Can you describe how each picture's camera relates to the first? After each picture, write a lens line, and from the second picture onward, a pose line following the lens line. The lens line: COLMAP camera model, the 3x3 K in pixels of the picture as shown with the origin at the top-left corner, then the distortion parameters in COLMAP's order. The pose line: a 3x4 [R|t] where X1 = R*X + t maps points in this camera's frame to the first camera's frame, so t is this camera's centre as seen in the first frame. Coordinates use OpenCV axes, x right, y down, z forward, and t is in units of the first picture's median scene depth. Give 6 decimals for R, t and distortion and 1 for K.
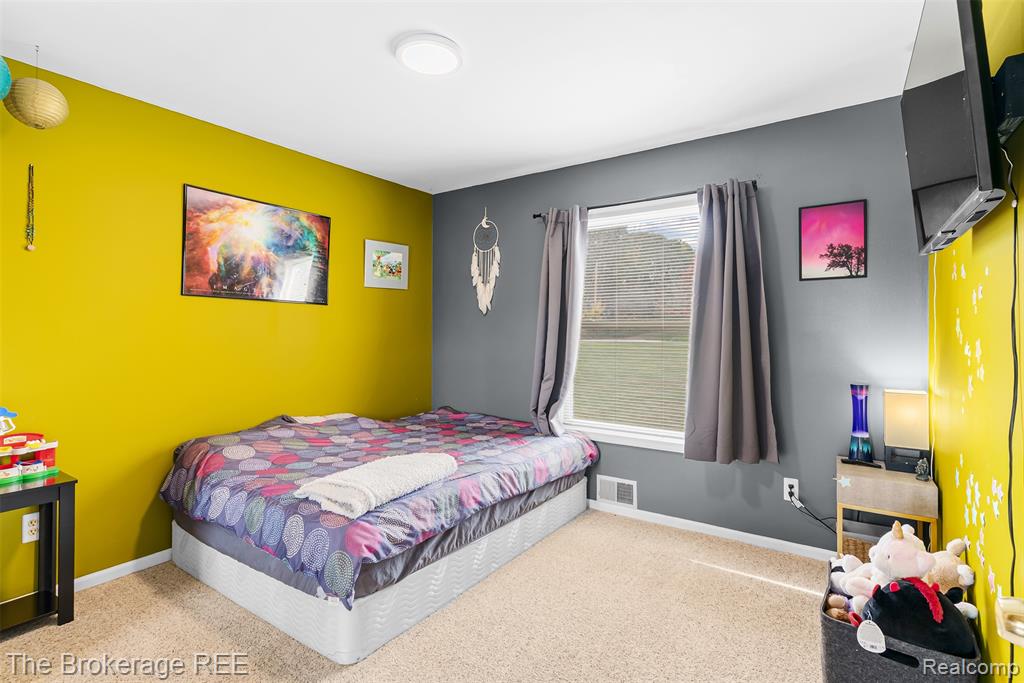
lens RADIAL K [[491.3, 0, 511.2], [0, 491.3, 333.4], [0, 0, 1]] dist [0.002578, -0.000761]
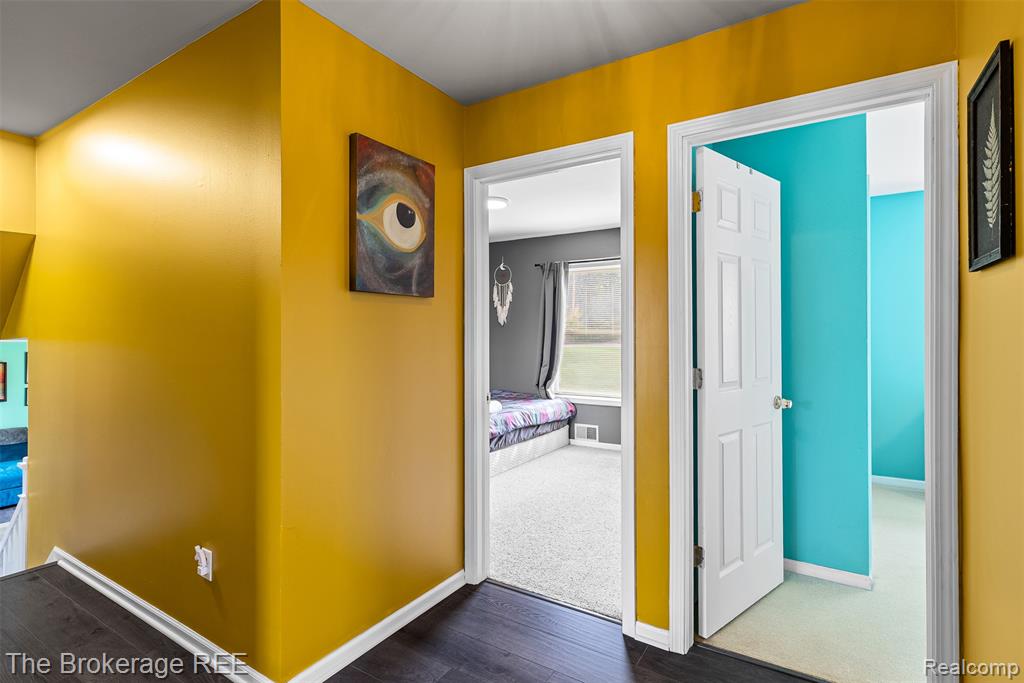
lens RADIAL K [[491.3, 0, 512.7], [0, 491.3, 341.0], [0, 0, 1]] dist [0.002578, -0.000761]
pose [[0.998869, -0.003383, 0.047433, -0.116365], [0.003229, 0.999989, 0.003320, 0.004476], [-0.047443, -0.003163, 0.998869, -0.667576]]
